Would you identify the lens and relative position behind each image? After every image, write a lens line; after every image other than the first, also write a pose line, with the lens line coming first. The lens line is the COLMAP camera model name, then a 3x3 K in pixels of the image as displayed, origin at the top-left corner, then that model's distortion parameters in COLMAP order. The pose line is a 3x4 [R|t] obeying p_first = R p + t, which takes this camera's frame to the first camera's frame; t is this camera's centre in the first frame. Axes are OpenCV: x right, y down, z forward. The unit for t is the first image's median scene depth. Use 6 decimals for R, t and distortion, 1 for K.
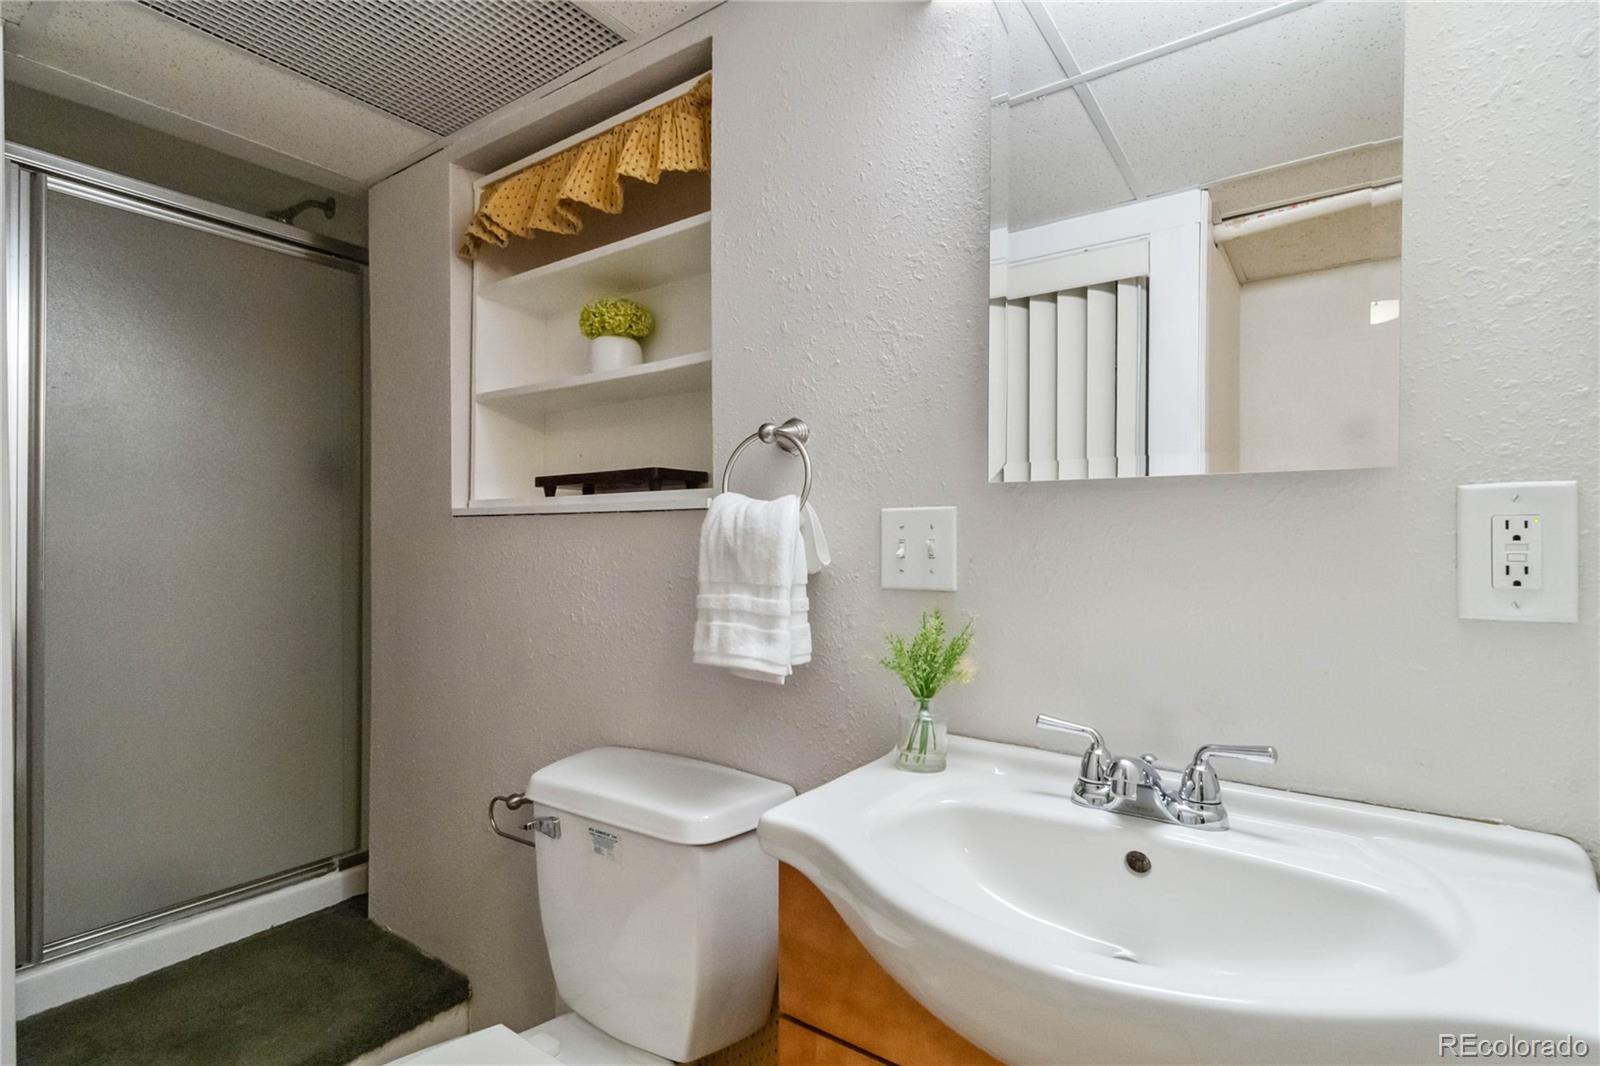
lens RADIAL K [[739.7, 0, 801.7], [0, 739.7, 534.4], [0, 0, 1]] dist [0.001631, -0.000275]
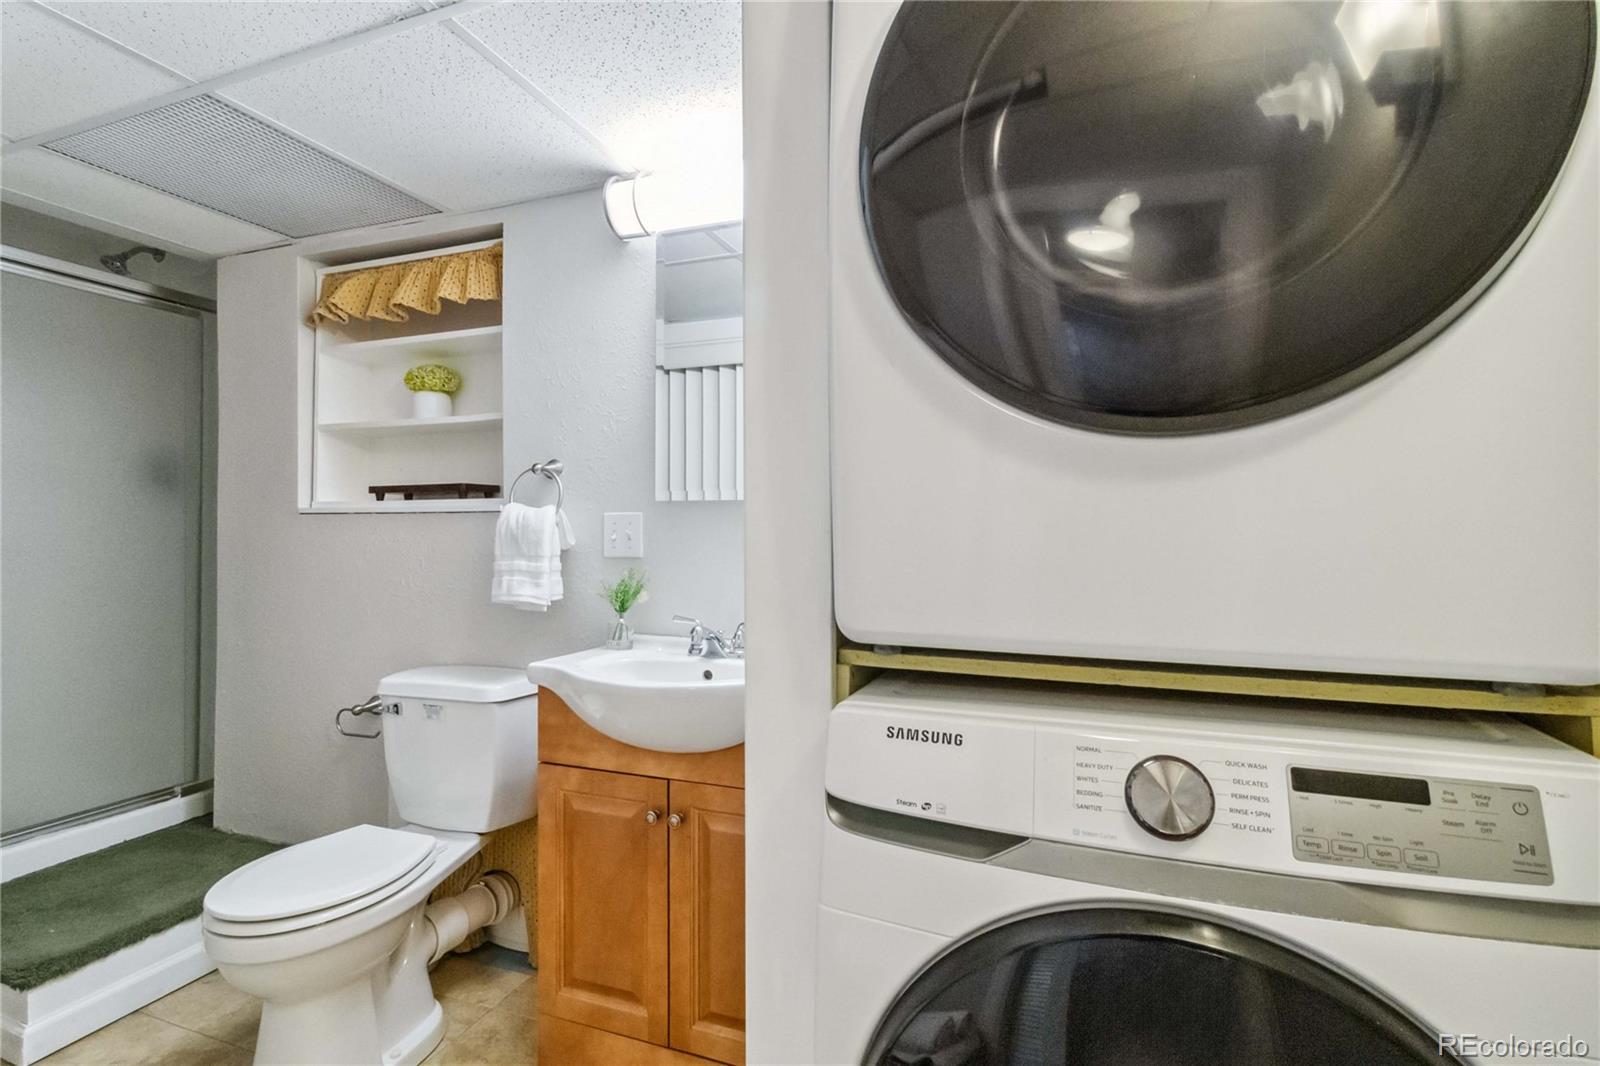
lens RADIAL K [[739.7, 0, 805.9], [0, 739.7, 533.9], [0, 0, 1]] dist [0.001631, -0.000275]
pose [[0.964336, 0.001124, 0.264677, 0.086302], [-0.002446, 0.999986, 0.004666, 0.005097], [-0.264668, -0.005148, 0.964326, -0.710805]]
